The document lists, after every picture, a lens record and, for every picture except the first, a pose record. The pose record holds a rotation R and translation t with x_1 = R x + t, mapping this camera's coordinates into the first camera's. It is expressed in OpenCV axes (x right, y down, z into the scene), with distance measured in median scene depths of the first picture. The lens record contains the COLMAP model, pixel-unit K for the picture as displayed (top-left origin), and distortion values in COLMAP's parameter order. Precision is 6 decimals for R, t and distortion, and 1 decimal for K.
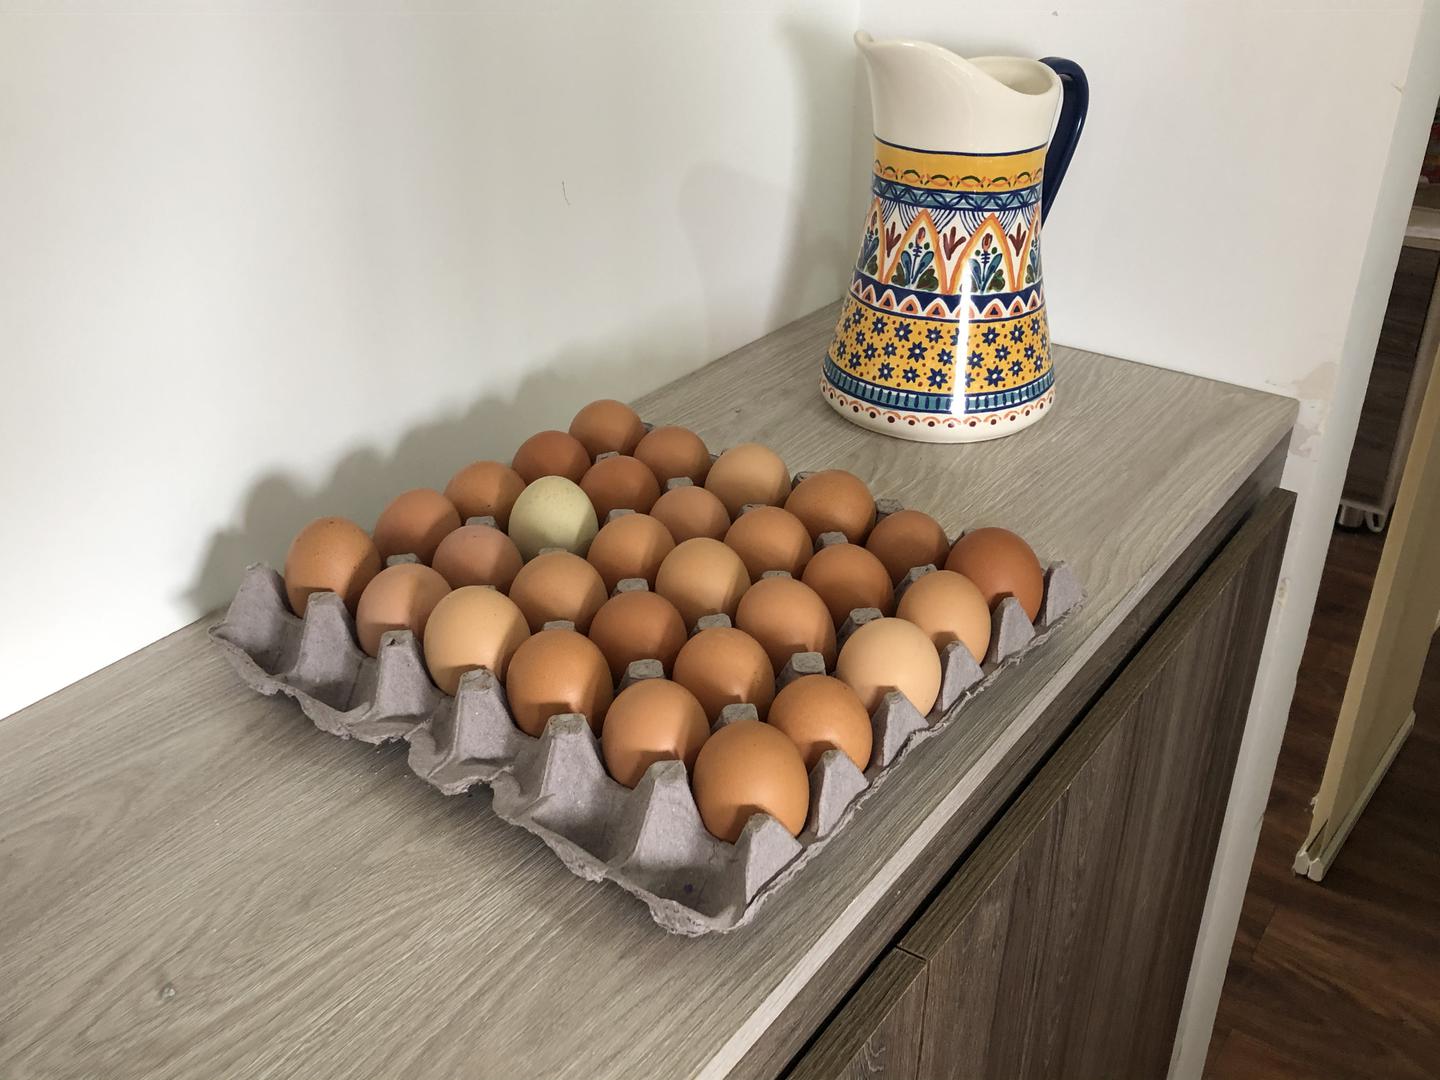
lens RADIAL K [[1385.5, 0, 719.7], [0, 1385.5, 554.5], [0, 0, 1]] dist [-0.000372, 0.000000]
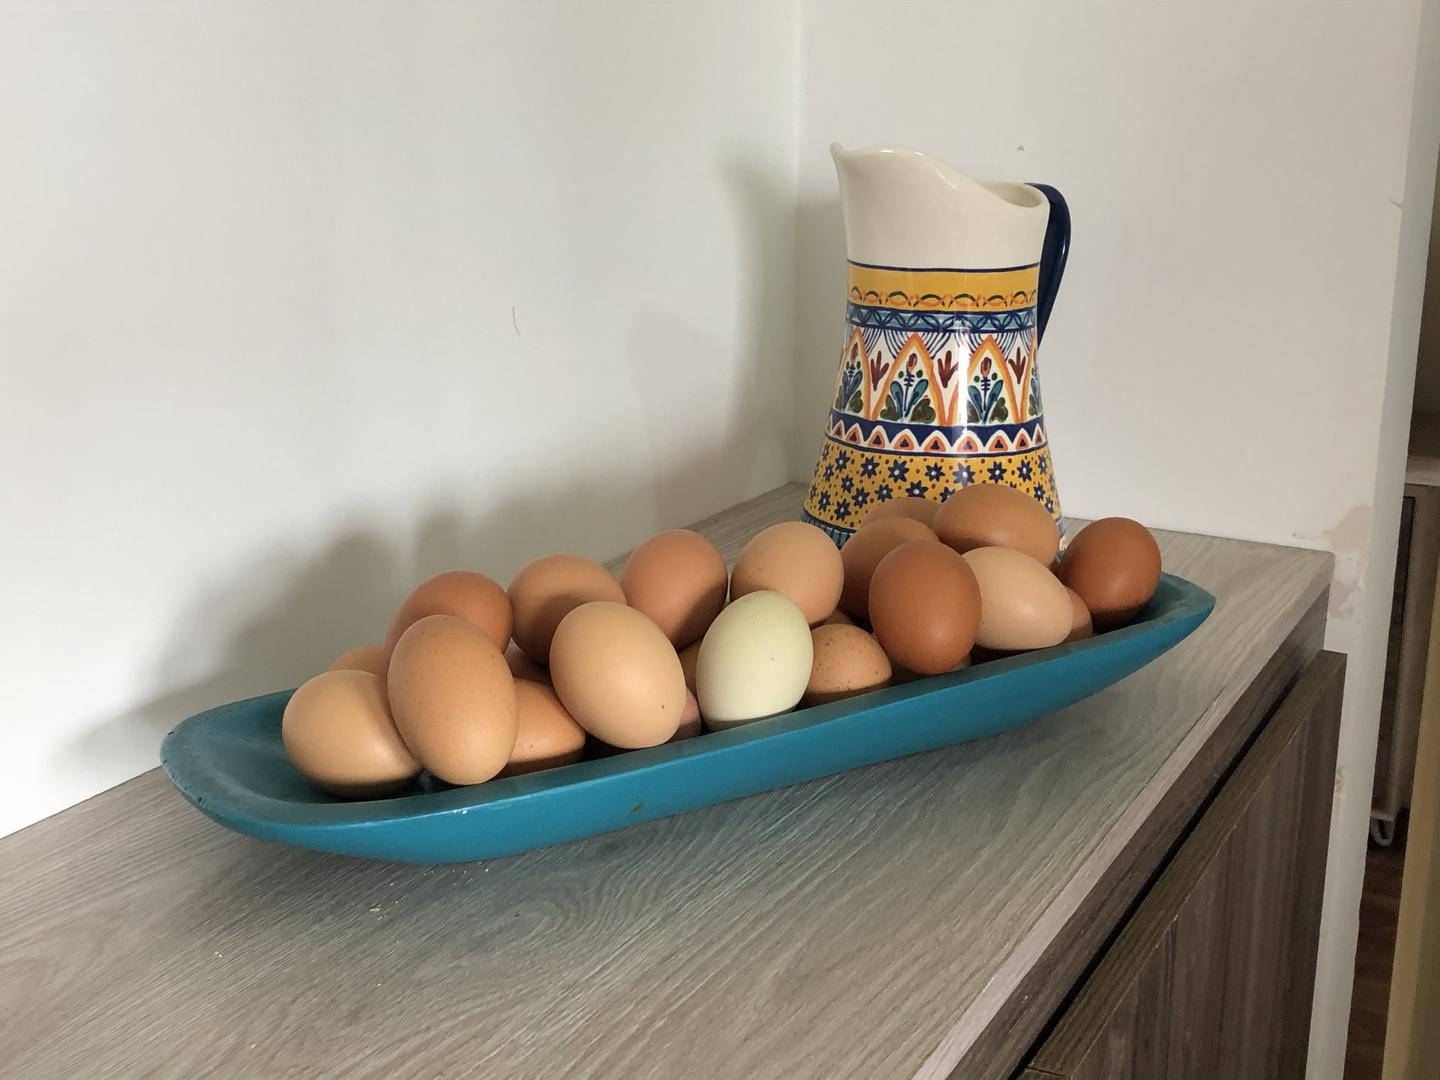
lens RADIAL K [[1813.4, 0, 718.0], [0, 1813.4, 530.5], [0, 0, 1]] dist [0.005779, 0.000000]
pose [[0.992863, -0.033456, 0.114469, -0.137275], [0.059454, 0.970919, -0.231907, 0.163007], [-0.103382, 0.237058, 0.965979, -0.102524]]
